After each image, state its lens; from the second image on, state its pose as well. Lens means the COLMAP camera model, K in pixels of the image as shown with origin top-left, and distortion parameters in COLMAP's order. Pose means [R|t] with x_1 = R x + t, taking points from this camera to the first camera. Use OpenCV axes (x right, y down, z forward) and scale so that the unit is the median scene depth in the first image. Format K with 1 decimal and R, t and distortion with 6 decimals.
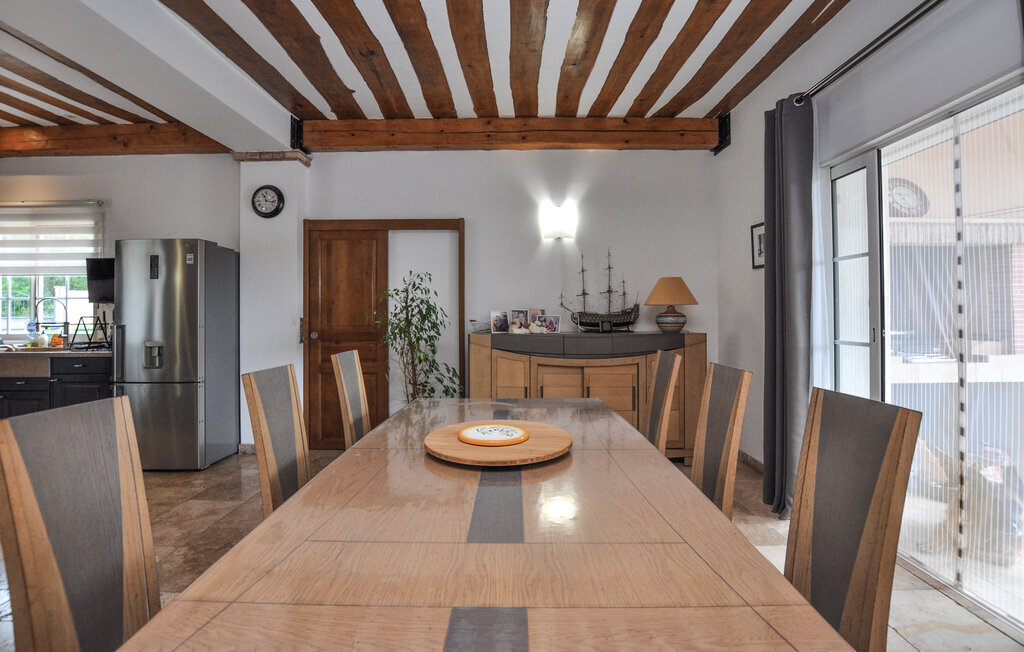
lens RADIAL K [[460.5, 0, 509.6], [0, 460.5, 309.5], [0, 0, 1]] dist [-0.027930, 0.001586]
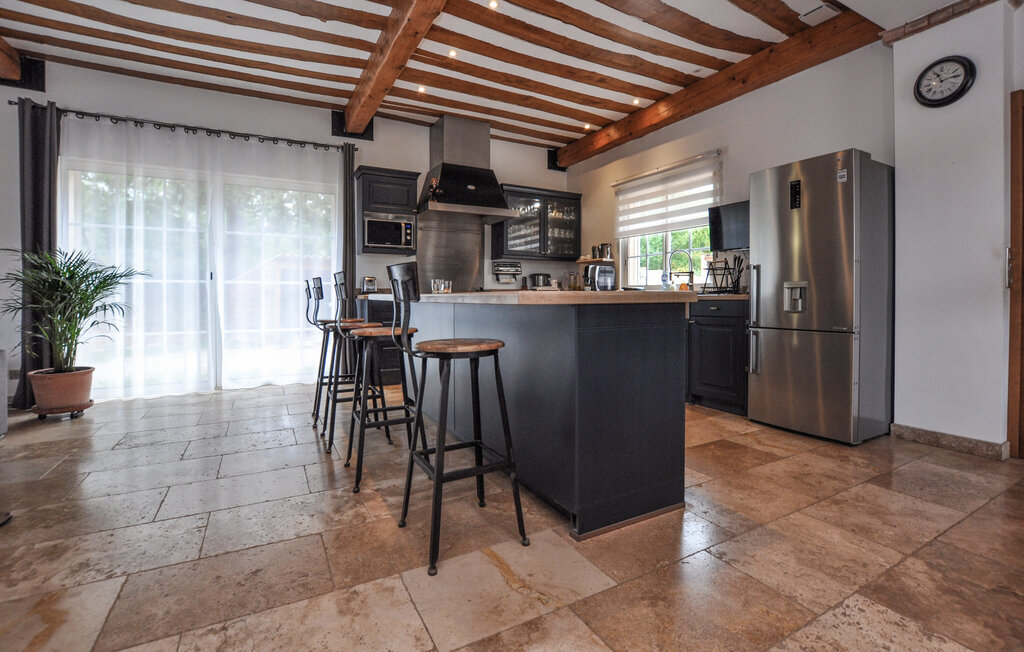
lens RADIAL K [[460.5, 0, 518.9], [0, 460.5, 294.4], [0, 0, 1]] dist [-0.027930, 0.001586]
pose [[0.510139, 0.000566, -0.860092, -0.274537], [0.005091, 0.999980, 0.003678, 0.079391], [0.860077, -0.006255, 0.510126, 0.098279]]
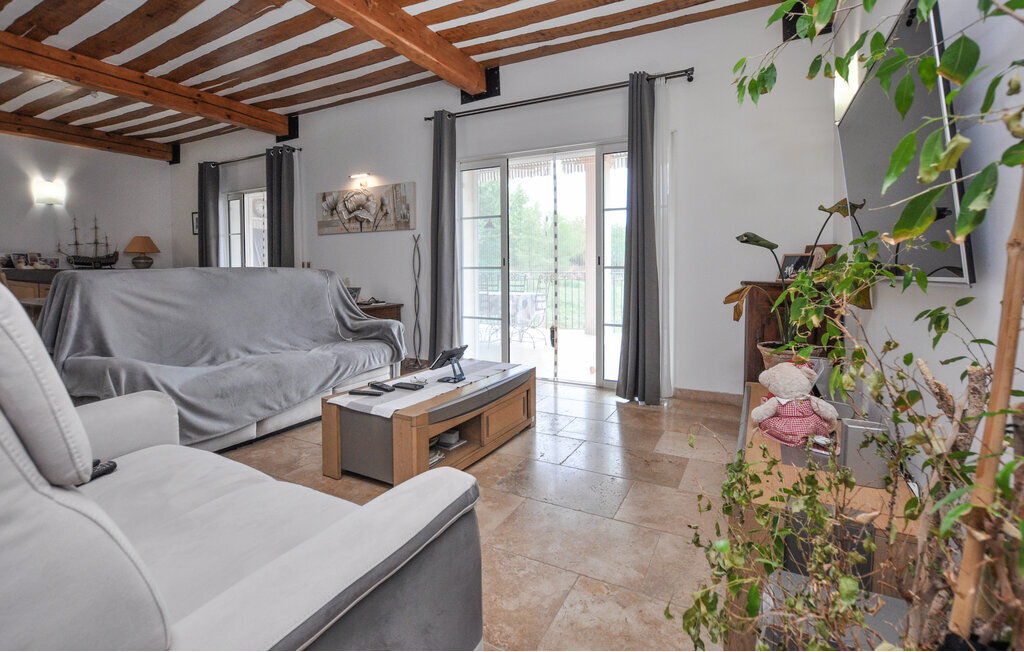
lens RADIAL K [[460.5, 0, 514.0], [0, 460.5, 277.4], [0, 0, 1]] dist [-0.027930, 0.001586]
pose [[0.454490, -0.021198, 0.890500, -0.509004], [0.005643, 0.999765, 0.020919, 0.054699], [-0.890734, -0.004482, 0.454503, -0.970897]]
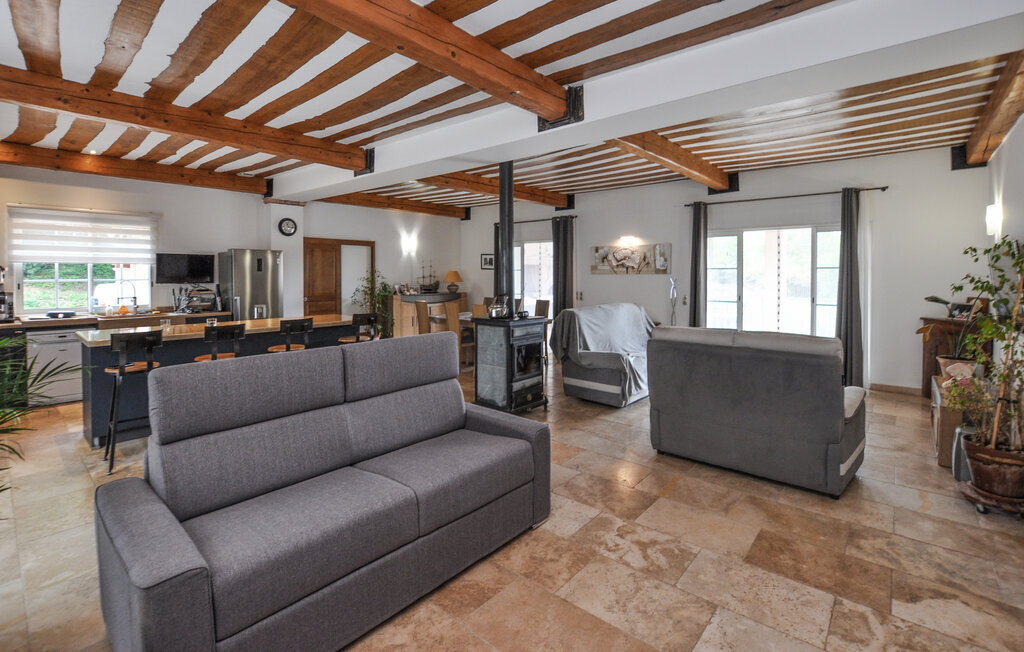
lens RADIAL K [[460.5, 0, 513.0], [0, 460.5, 276.6], [0, 0, 1]] dist [-0.027930, 0.001586]
pose [[0.638088, -0.002548, 0.769959, -1.381690], [-0.000757, 0.999992, 0.003936, -0.046184], [-0.769963, -0.003094, 0.638081, -0.879534]]
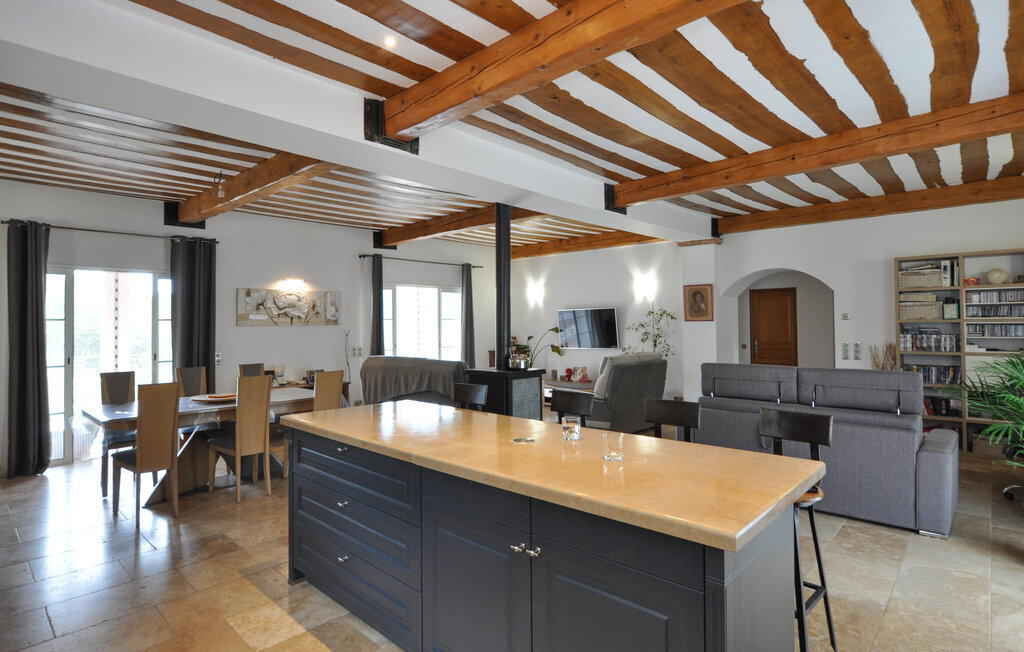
lens RADIAL K [[526.1, 0, 511.5], [0, 526.1, 316.4], [0, 0, 1]] dist [-0.029818, 0.000277]
pose [[-0.742530, 0.018547, 0.669556, -1.344698], [0.010031, 0.999812, -0.016571, -0.043474], [-0.669737, -0.005588, -0.742577, 0.847058]]
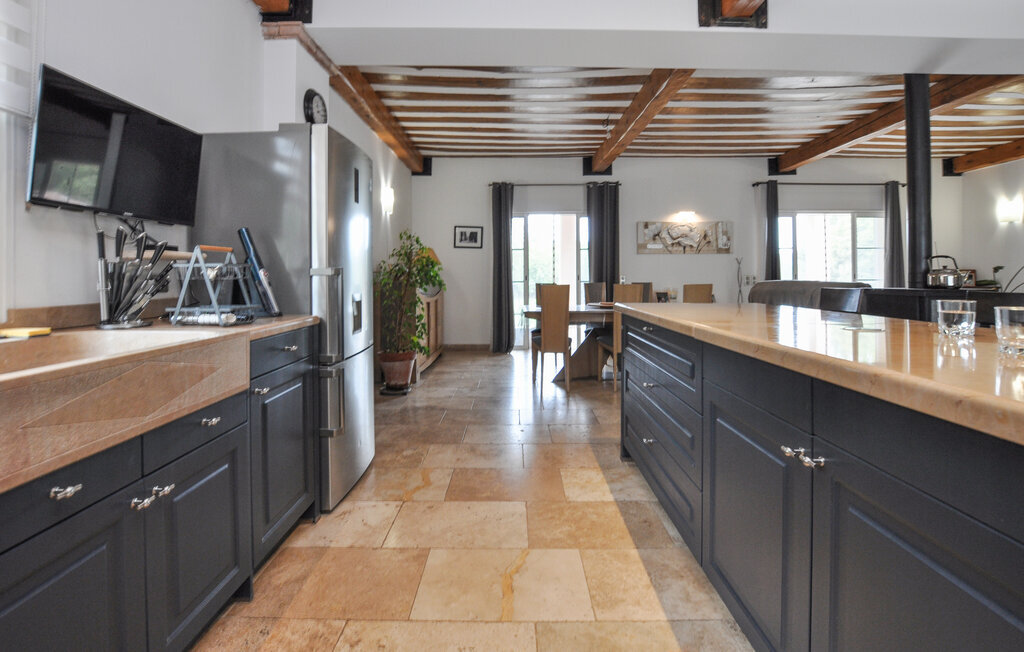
lens RADIAL K [[460.5, 0, 514.5], [0, 460.5, 274.3], [0, 0, 1]] dist [-0.027930, 0.001586]
pose [[-0.012086, 0.008857, 0.999888, -1.308424], [0.003162, 0.999956, -0.008820, 0.043319], [-0.999922, 0.003055, -0.012114, 0.679565]]
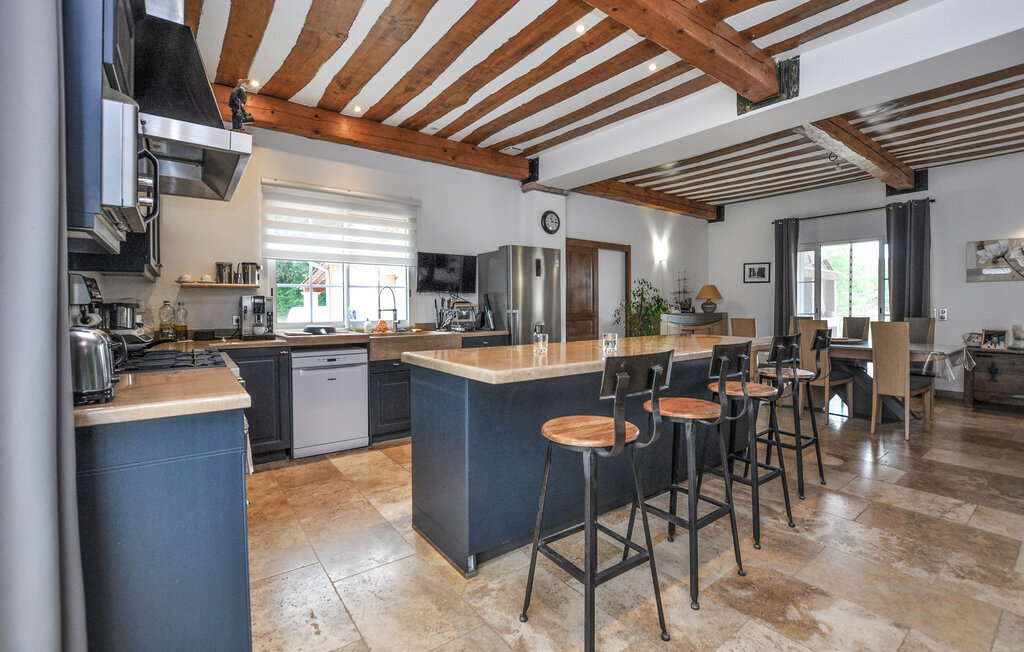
lens RADIAL K [[460.5, 0, 517.1], [0, 460.5, 307.9], [0, 0, 1]] dist [-0.027930, 0.001586]
pose [[0.785726, -0.002155, 0.618570, -1.496820], [0.003579, 0.999993, -0.001062, 0.026939], [-0.618564, 0.003049, 0.785729, -0.044060]]
